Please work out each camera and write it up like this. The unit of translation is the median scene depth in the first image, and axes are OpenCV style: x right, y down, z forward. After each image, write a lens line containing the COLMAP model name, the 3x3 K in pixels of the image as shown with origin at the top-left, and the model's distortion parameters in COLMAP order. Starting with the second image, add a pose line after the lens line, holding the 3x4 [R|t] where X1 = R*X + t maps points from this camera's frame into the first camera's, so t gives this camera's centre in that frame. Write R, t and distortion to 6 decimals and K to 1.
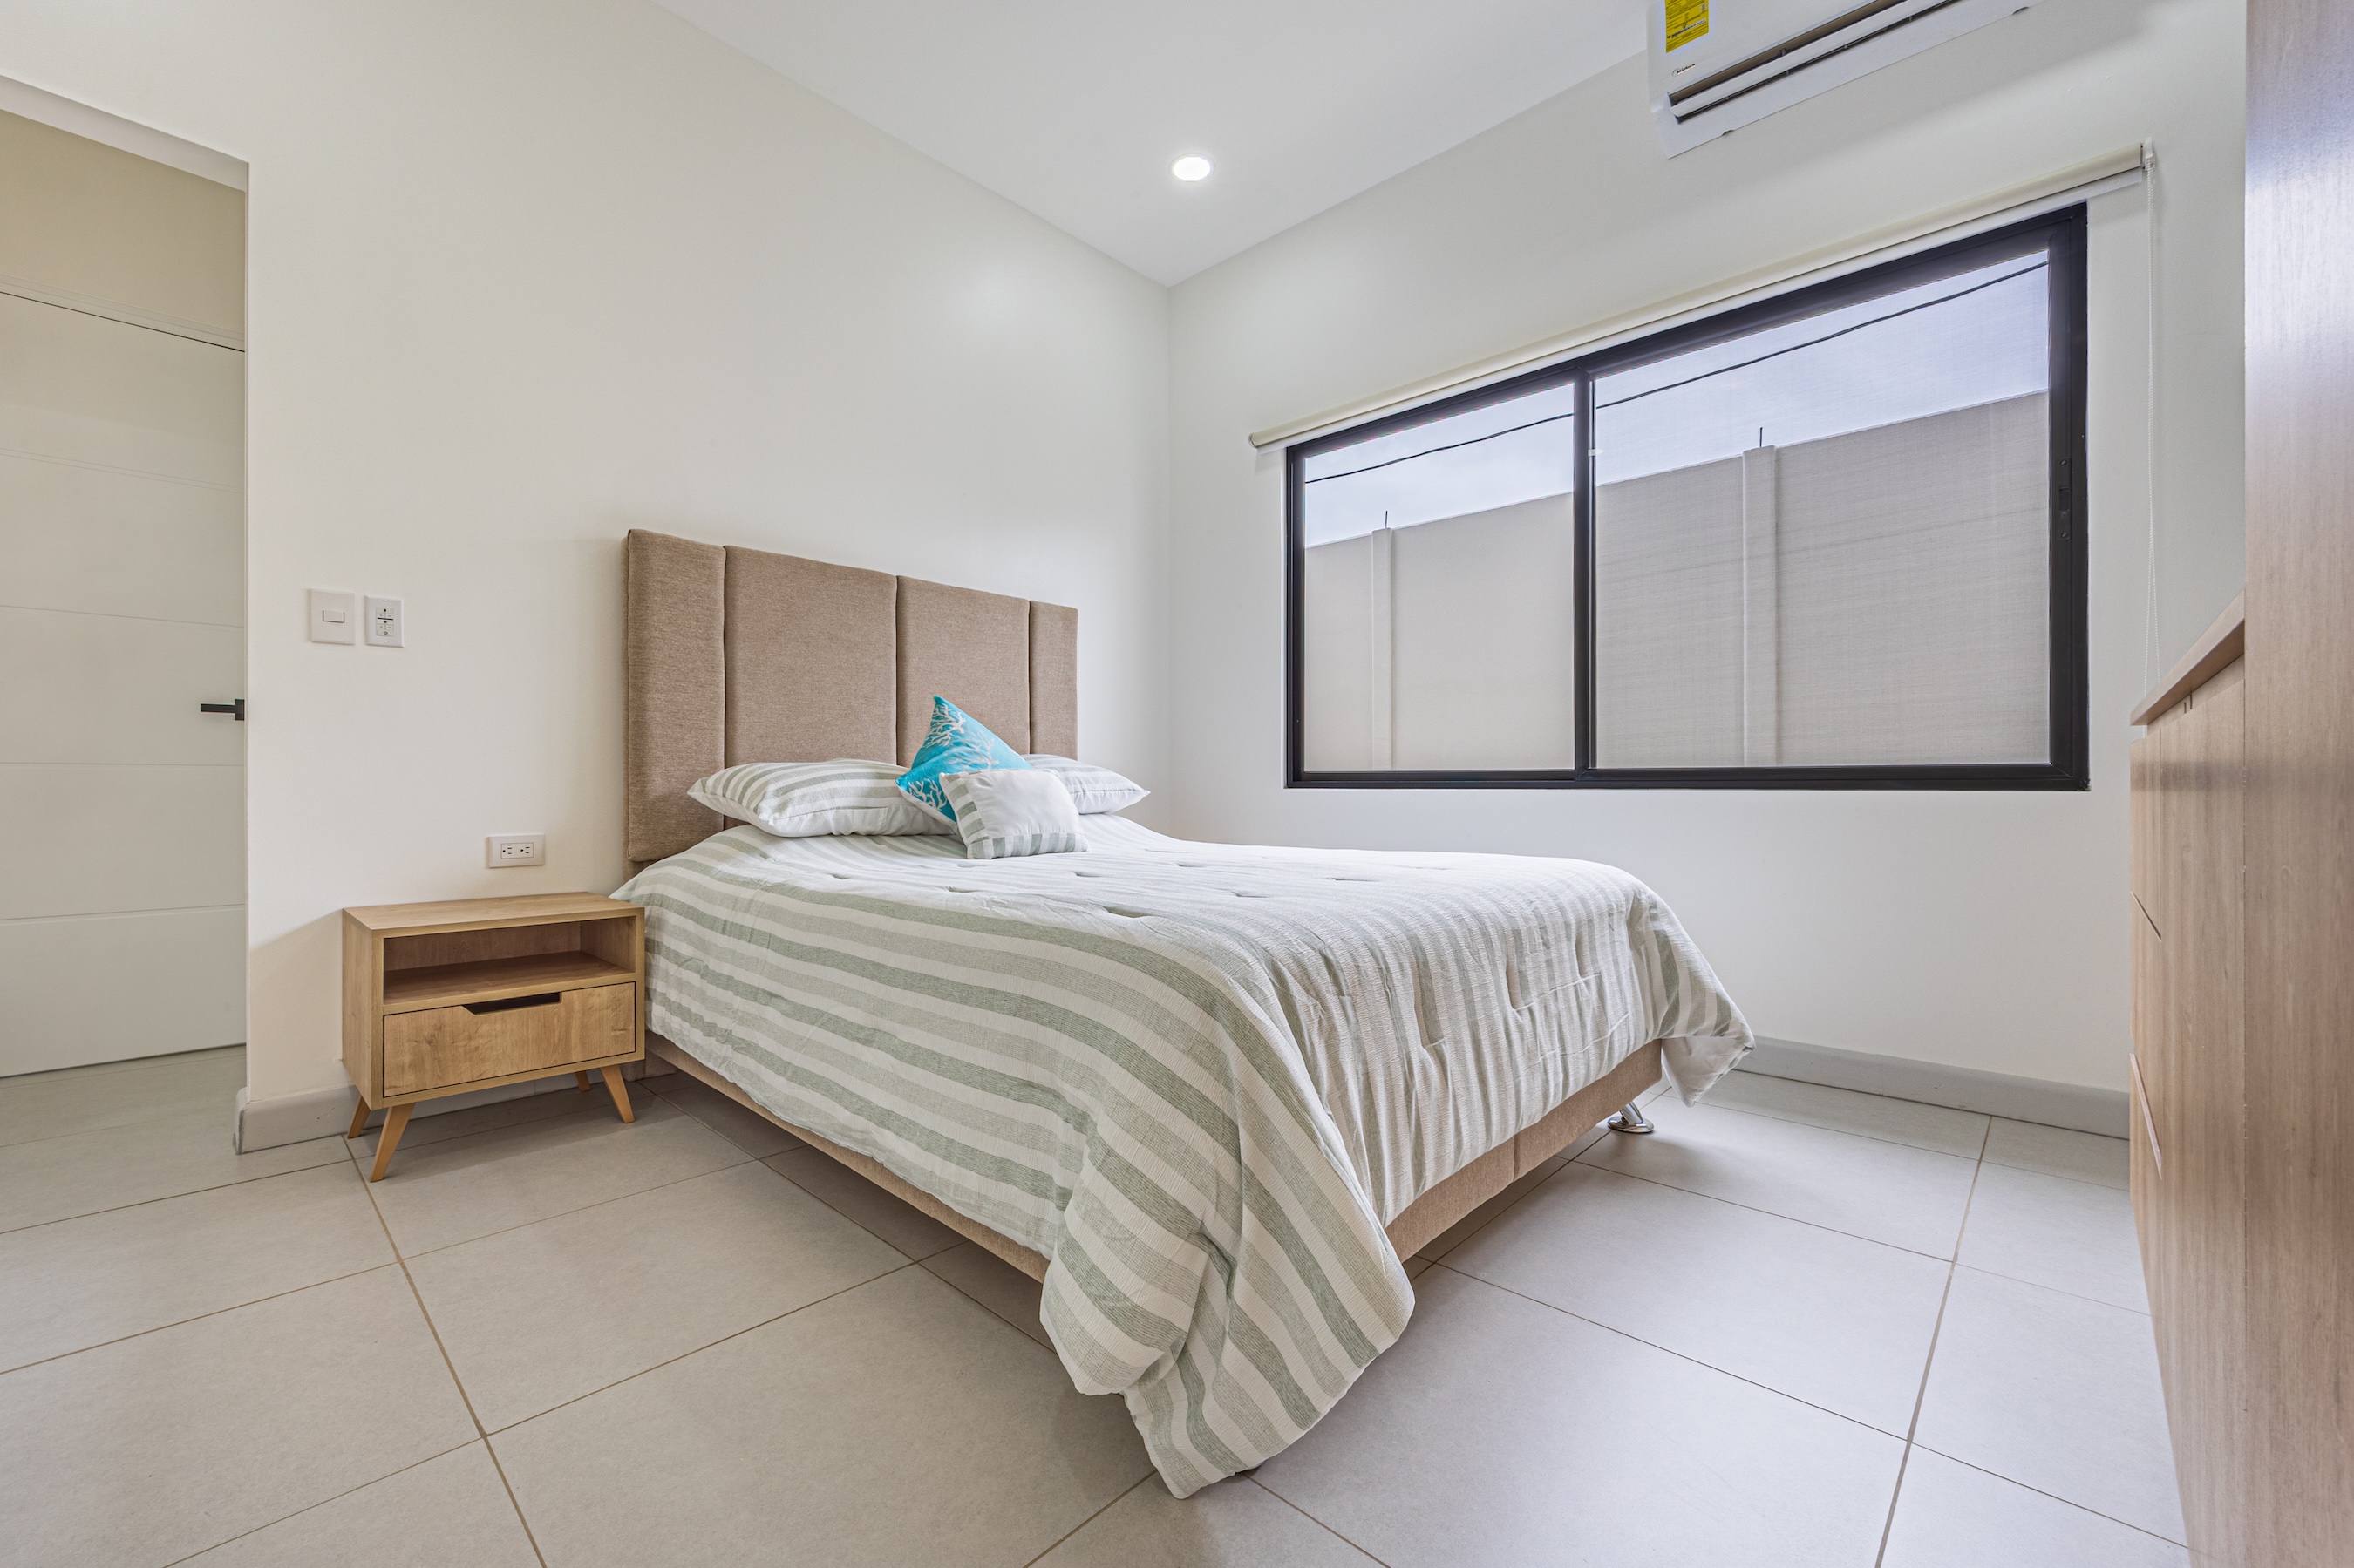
lens RADIAL K [[931.4, 0, 1173.9], [0, 931.4, 771.3], [0, 0, 1]] dist [-0.003095, 0.000233]
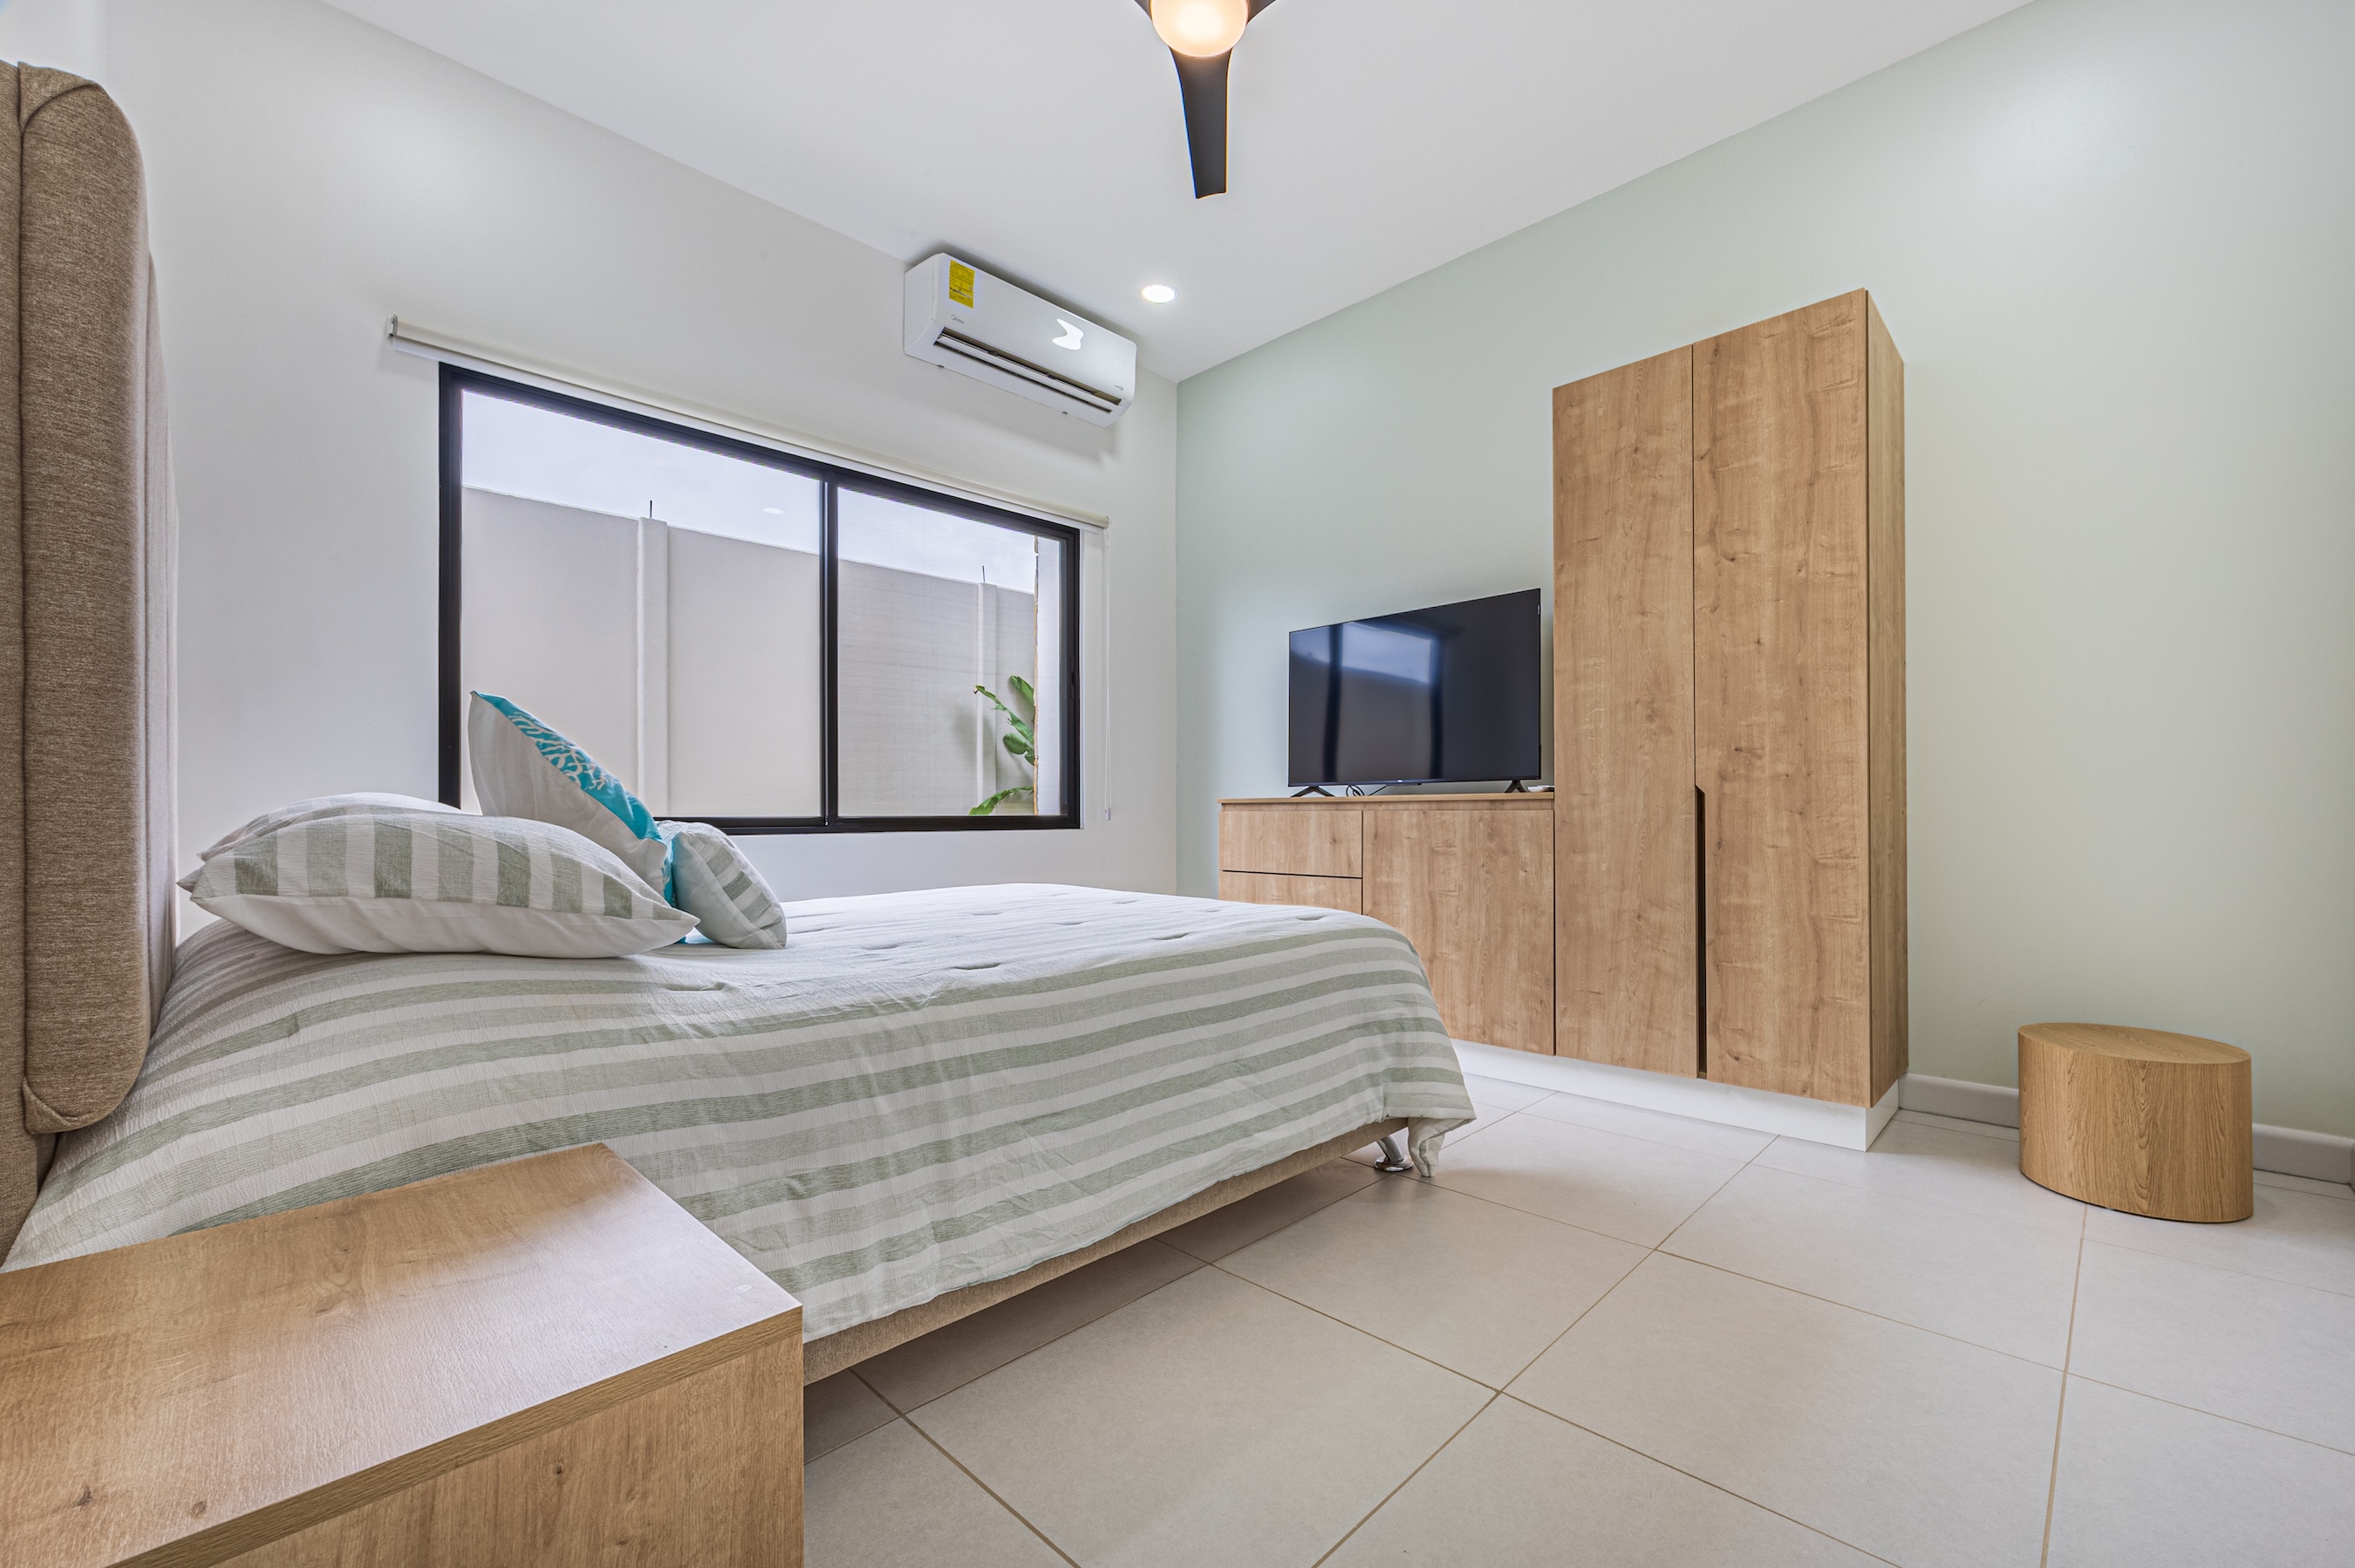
lens RADIAL K [[960.6, 0, 1182.6], [0, 960.6, 806.1], [0, 0, 1]] dist [-0.001797, 0.000415]
pose [[0.020681, 0.003192, 0.999781, -0.887413], [-0.004987, 0.999983, -0.003090, -0.016166], [-0.999774, -0.004922, 0.020696, 0.621256]]
